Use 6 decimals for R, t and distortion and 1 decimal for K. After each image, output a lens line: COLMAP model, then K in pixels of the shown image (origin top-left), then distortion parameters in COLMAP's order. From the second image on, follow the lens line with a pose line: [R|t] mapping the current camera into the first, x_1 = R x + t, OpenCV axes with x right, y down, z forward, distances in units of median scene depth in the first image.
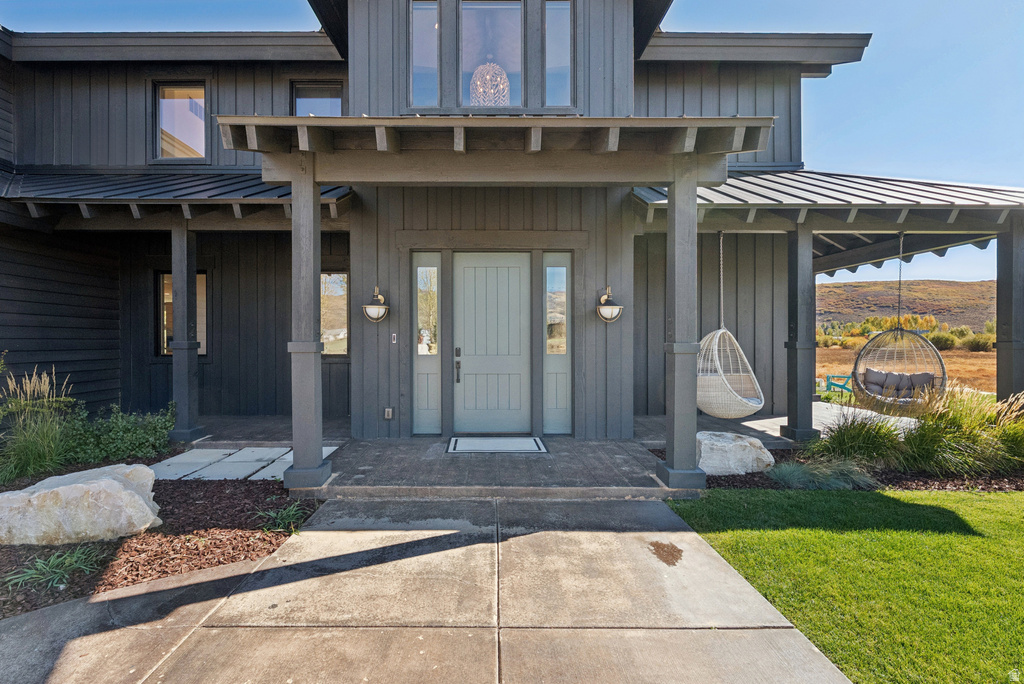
lens RADIAL K [[447.5, 0, 487.2], [0, 447.5, 339.0], [0, 0, 1]] dist [-0.003500, -0.000485]
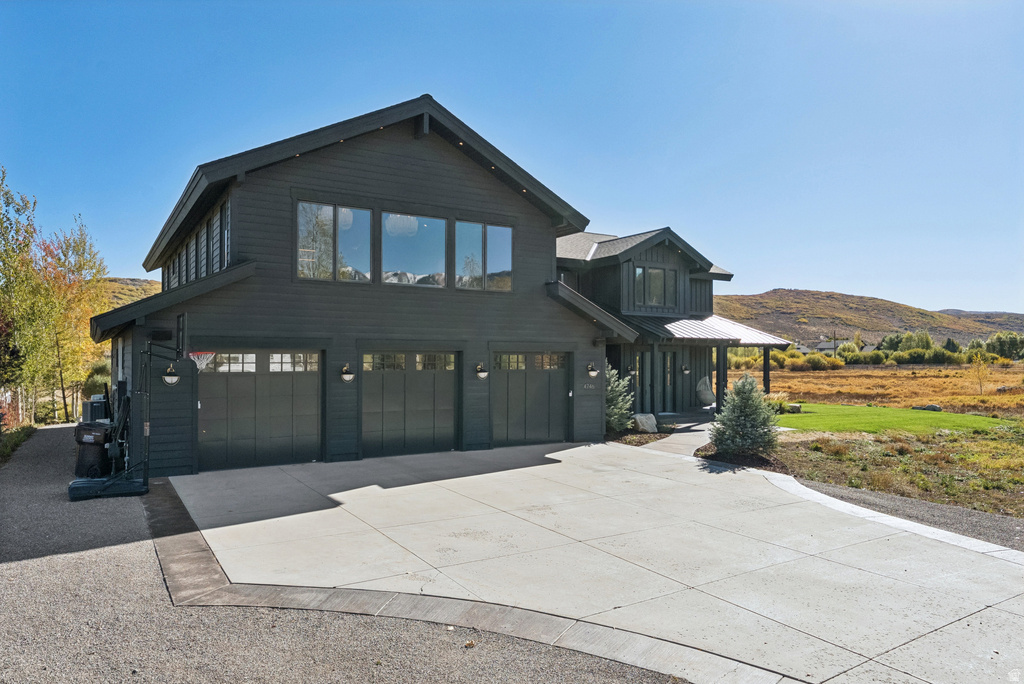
lens RADIAL K [[674.6, 0, 512.0], [0, 674.6, 342.0], [0, 0, 1]] dist [0.000484, 0.000037]
pose [[0.846626, 0.014008, 0.532004, -2.691631], [-0.005482, 0.999830, -0.017602, -0.148422], [-0.532160, 0.011986, 0.846559, -1.955285]]
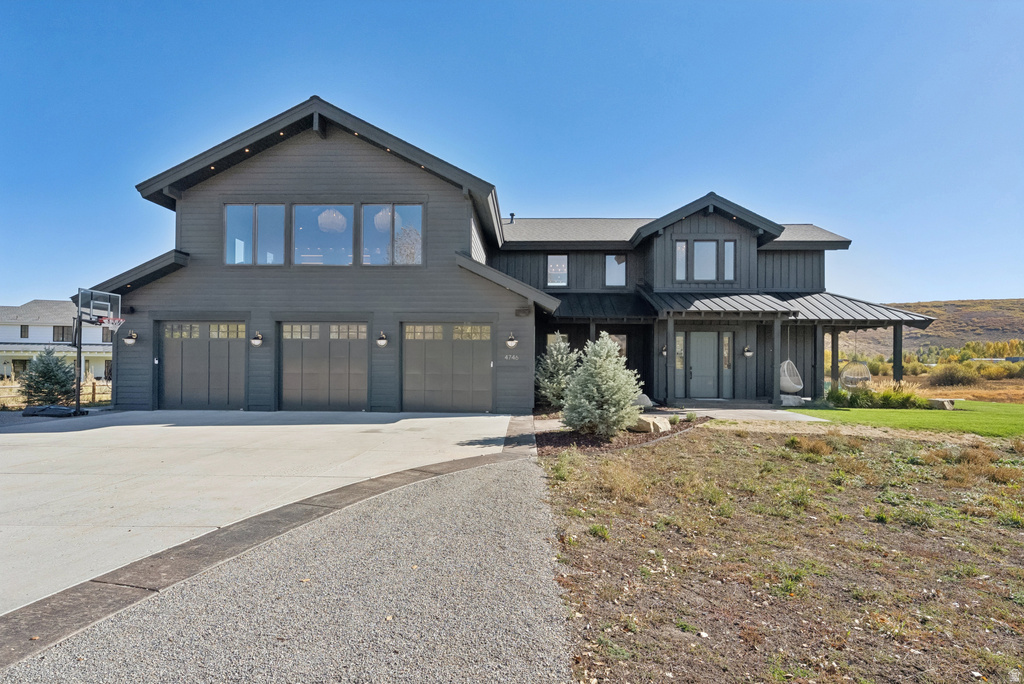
lens RADIAL K [[512.4, 0, 513.7], [0, 512.4, 363.1], [0, 0, 1]] dist [0.002200, -0.000215]
pose [[0.999617, 0.006660, -0.026849, -0.905563], [-0.006702, 0.999976, -0.001457, 0.008690], [0.026838, 0.001636, 0.999638, -1.843593]]
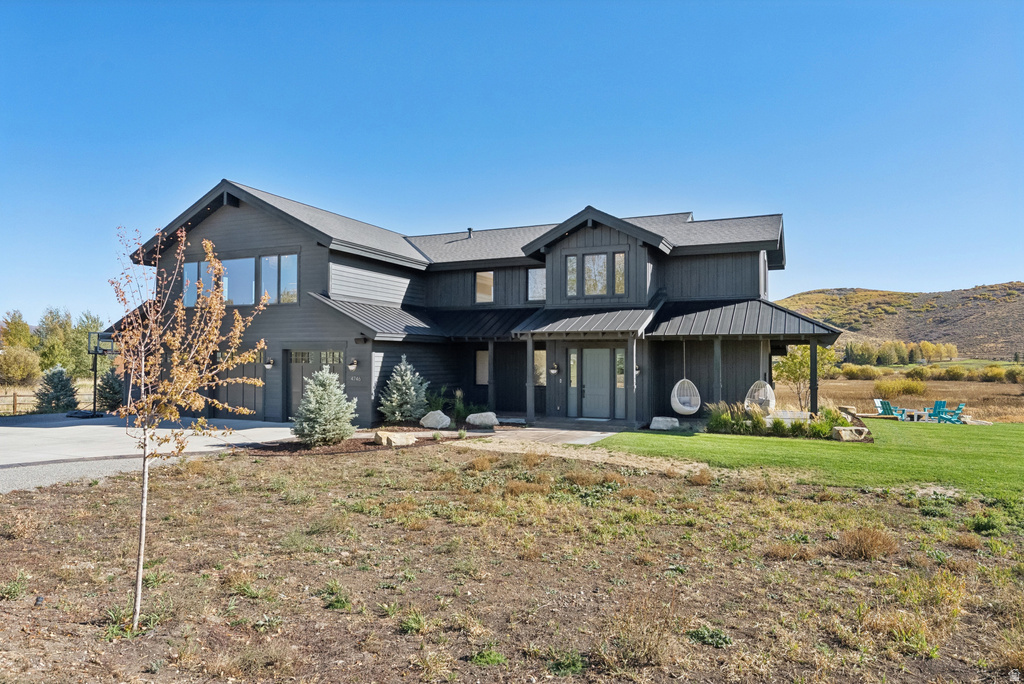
lens RADIAL K [[674.6, 0, 512.0], [0, 674.6, 342.0], [0, 0, 1]] dist [0.000484, 0.000037]
pose [[0.909626, -0.008453, -0.415343, 1.020727], [-0.002004, 0.999692, -0.024735, -0.112958], [0.415424, 0.023332, 0.909329, -2.380439]]
